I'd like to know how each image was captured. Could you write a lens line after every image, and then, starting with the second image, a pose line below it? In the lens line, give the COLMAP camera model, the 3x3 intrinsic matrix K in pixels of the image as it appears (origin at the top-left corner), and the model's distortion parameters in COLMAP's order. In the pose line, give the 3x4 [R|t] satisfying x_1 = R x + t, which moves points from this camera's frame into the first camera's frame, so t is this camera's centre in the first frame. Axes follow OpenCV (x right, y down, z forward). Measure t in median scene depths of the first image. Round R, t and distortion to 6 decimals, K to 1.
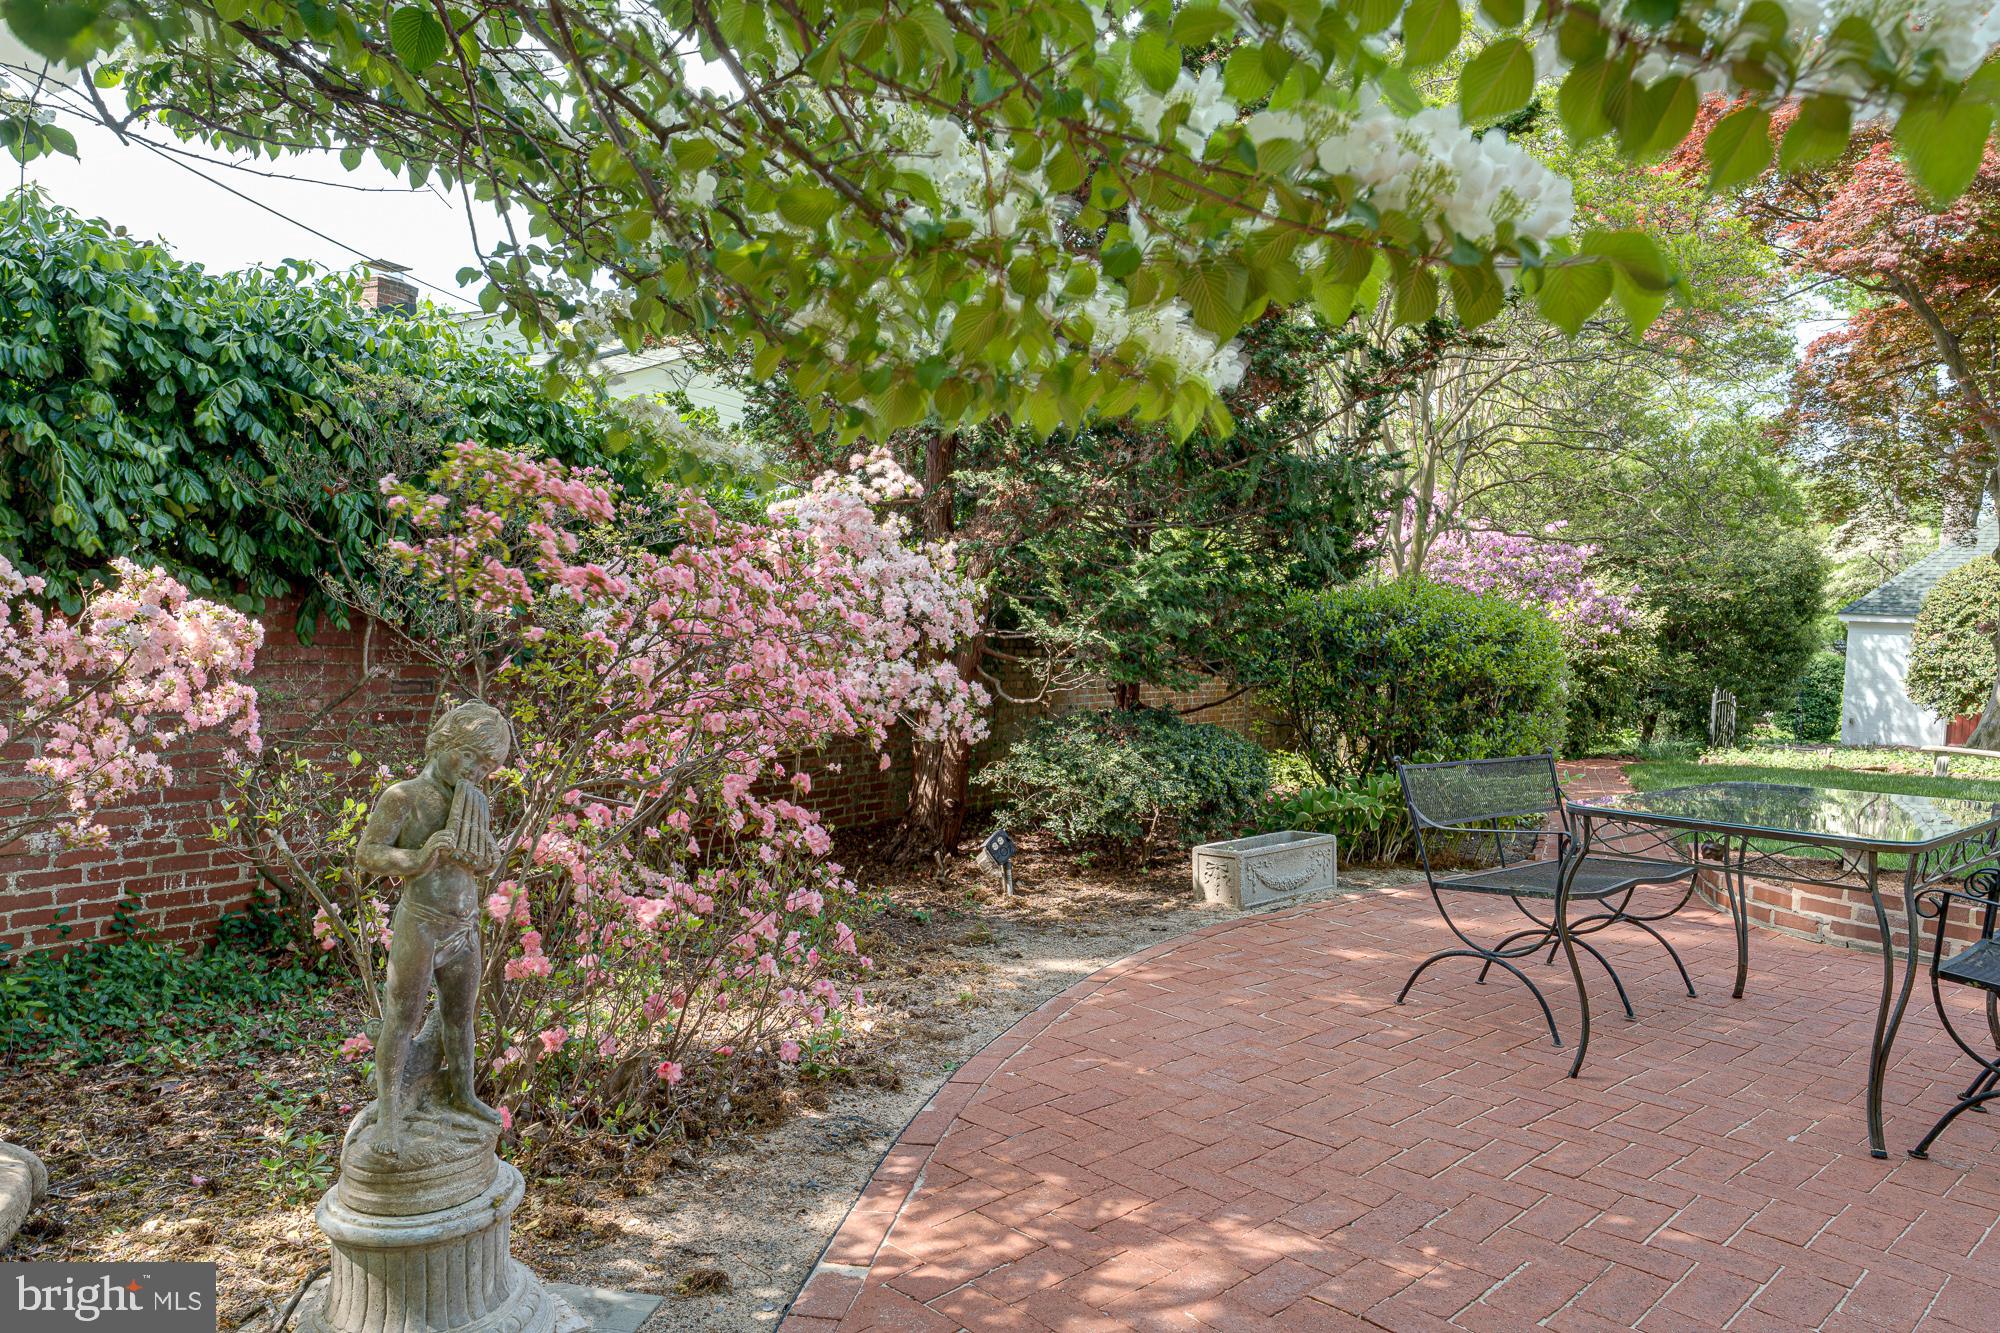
lens RADIAL K [[1328.7, 0, 1000.0], [0, 1328.7, 666.5], [0, 0, 1]] dist [-0.003114, -0.003673]
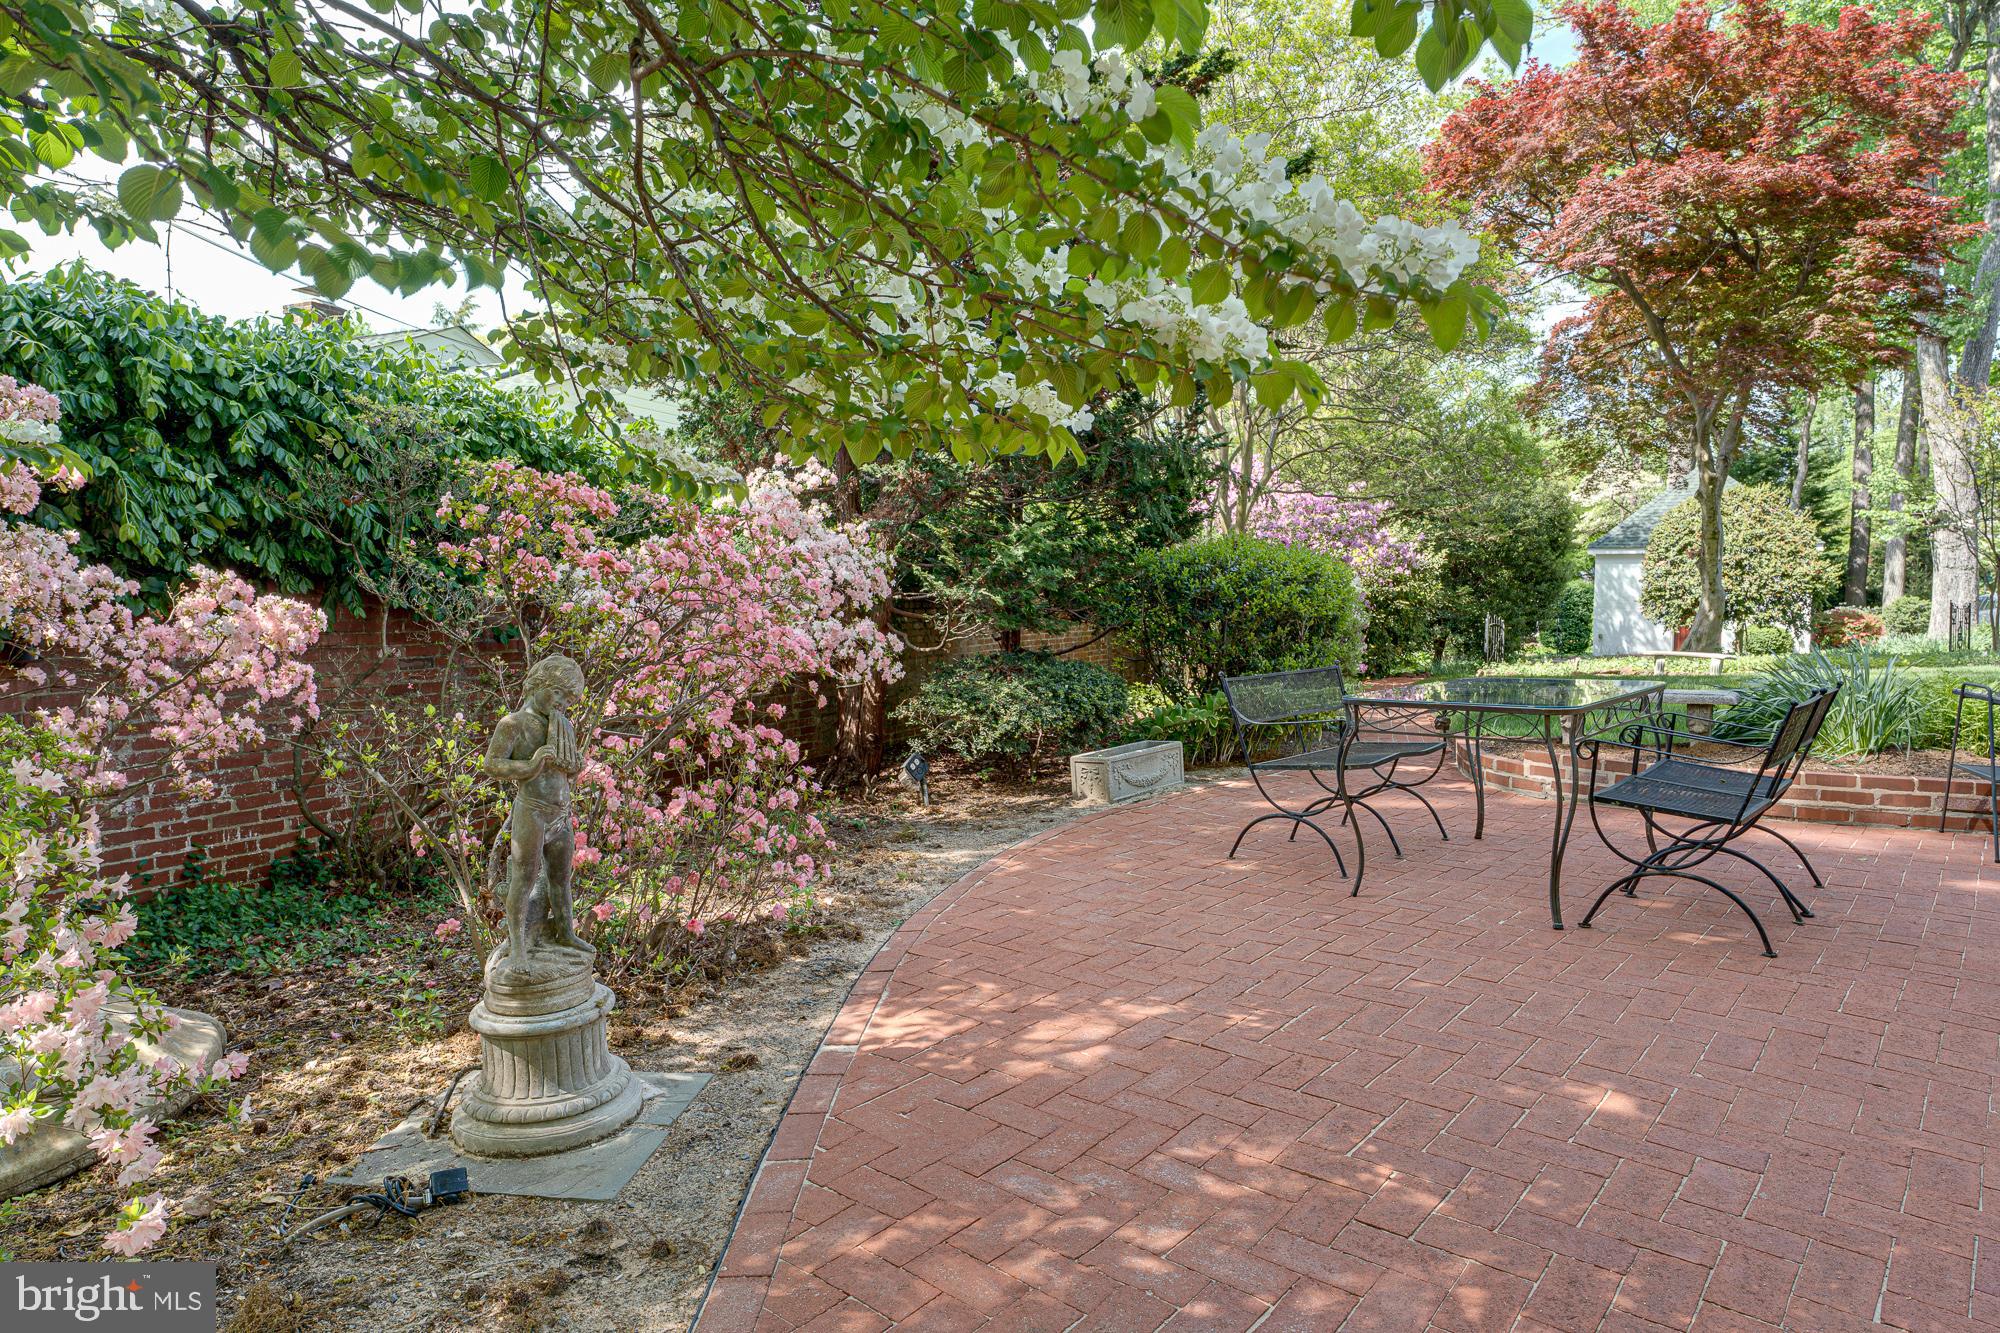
lens RADIAL K [[1328.7, 0, 1000.0], [0, 1328.7, 666.5], [0, 0, 1]] dist [-0.003114, -0.003673]
pose [[0.993873, -0.053382, 0.096782, -0.038769], [0.051167, 0.998371, 0.025227, 0.015398], [-0.097971, -0.020120, 0.994986, -0.246362]]
